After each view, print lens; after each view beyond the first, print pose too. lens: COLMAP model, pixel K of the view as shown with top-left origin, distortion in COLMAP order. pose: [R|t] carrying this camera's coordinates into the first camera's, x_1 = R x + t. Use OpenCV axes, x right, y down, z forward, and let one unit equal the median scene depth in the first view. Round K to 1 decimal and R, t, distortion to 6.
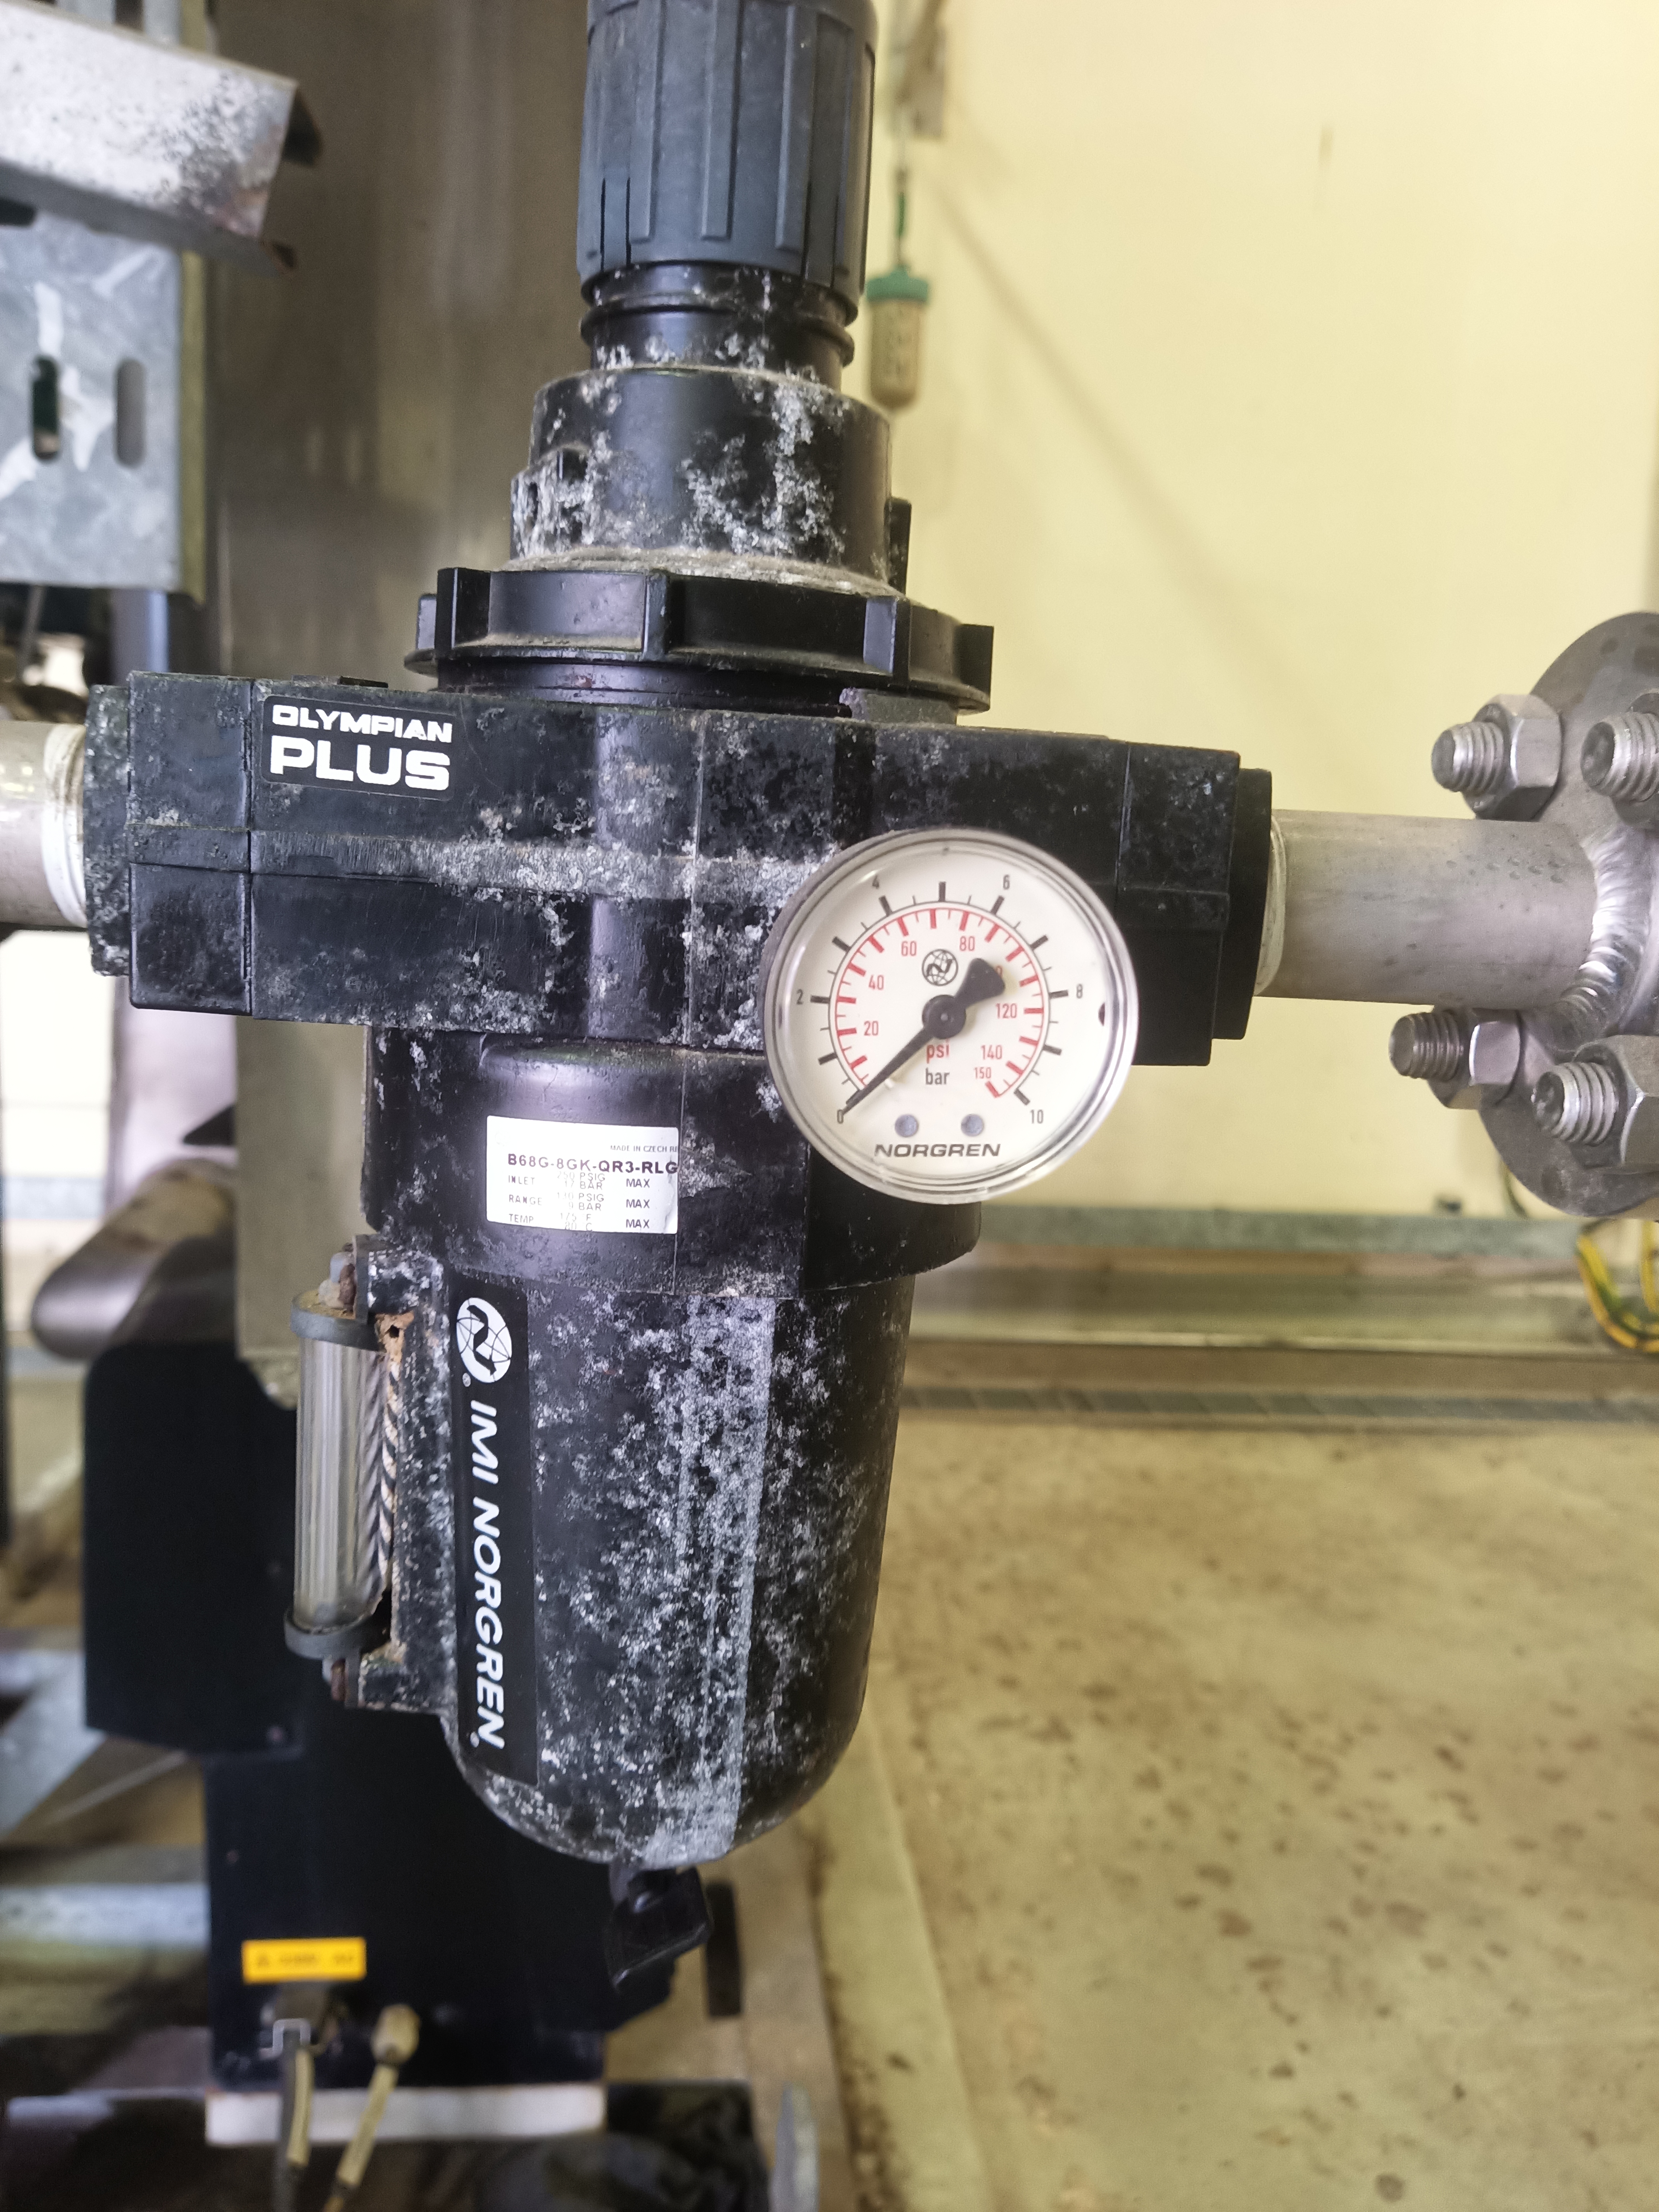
lens RADIAL K [[1658.4, 0, 805.0], [0, 1658.4, 1109.5], [0, 0, 1]] dist [0.105493, -0.198096]
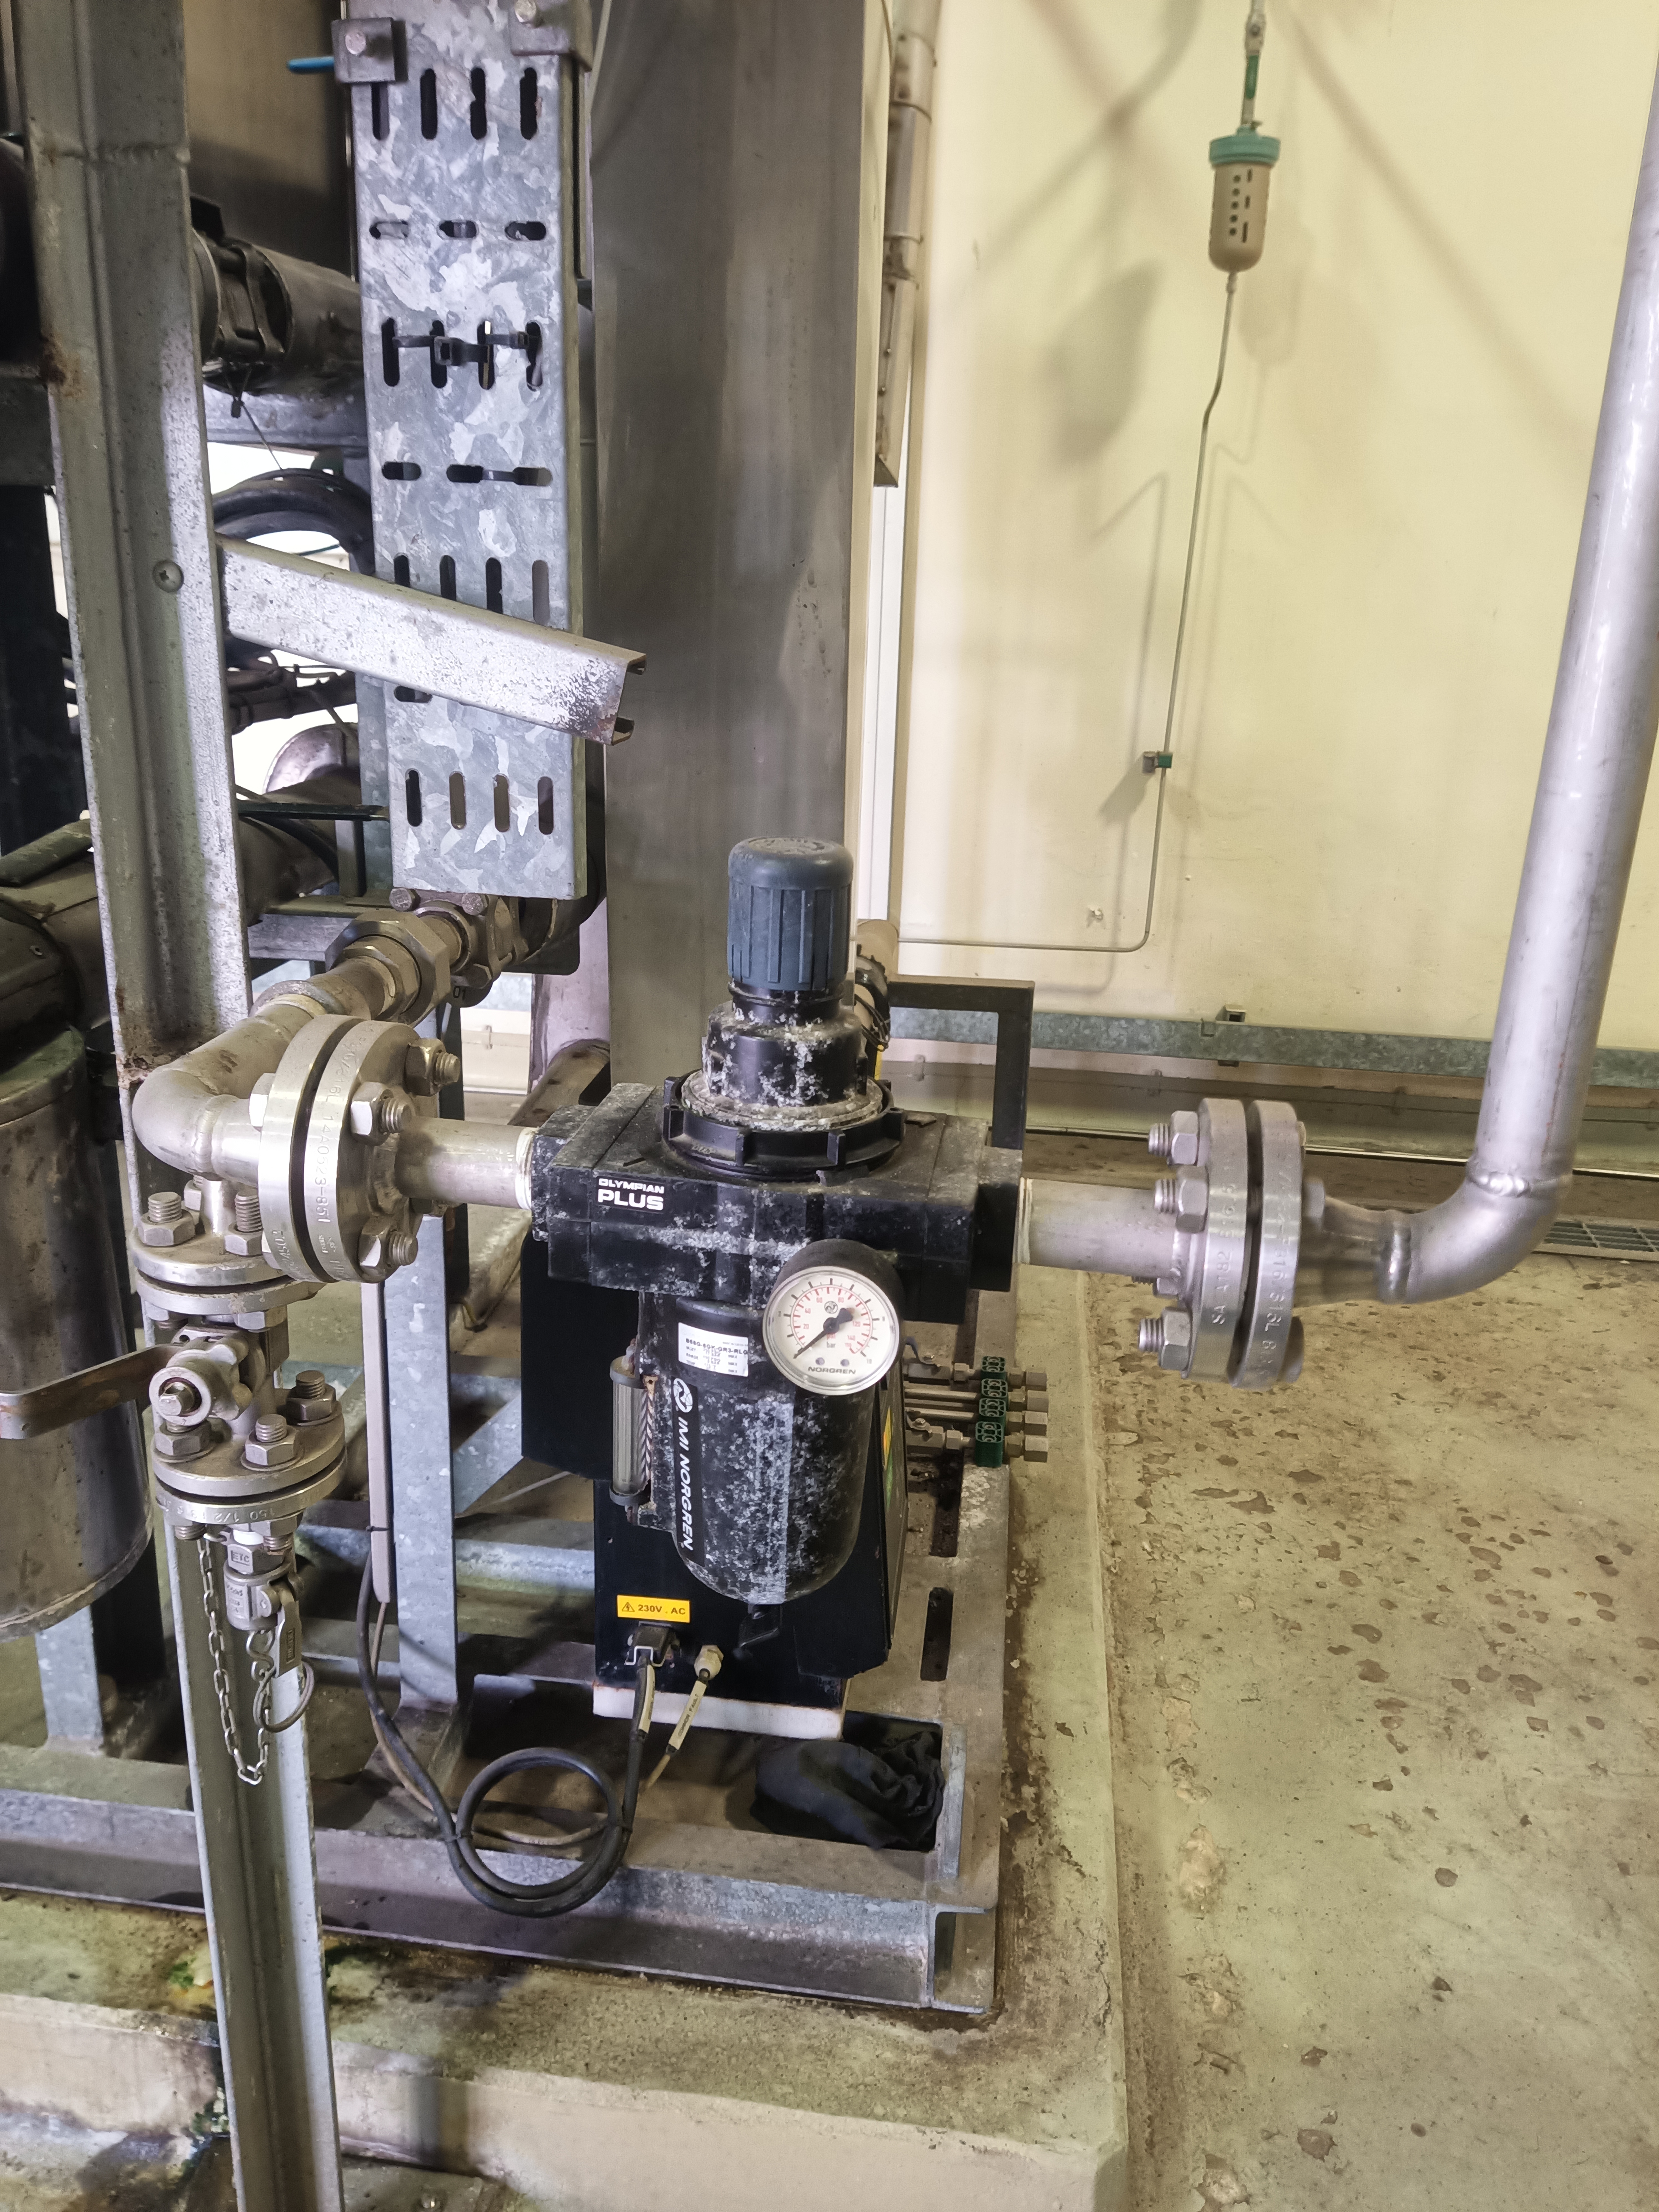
lens RADIAL K [[1611.9, 0, 807.7], [0, 1611.9, 1101.7], [0, 0, 1]] dist [0.117202, -0.172907]
pose [[0.974425, 0.056010, -0.217620, 0.448622], [-0.021686, 0.987357, 0.157020, -0.621581], [0.223664, -0.148285, 0.963320, -1.110901]]
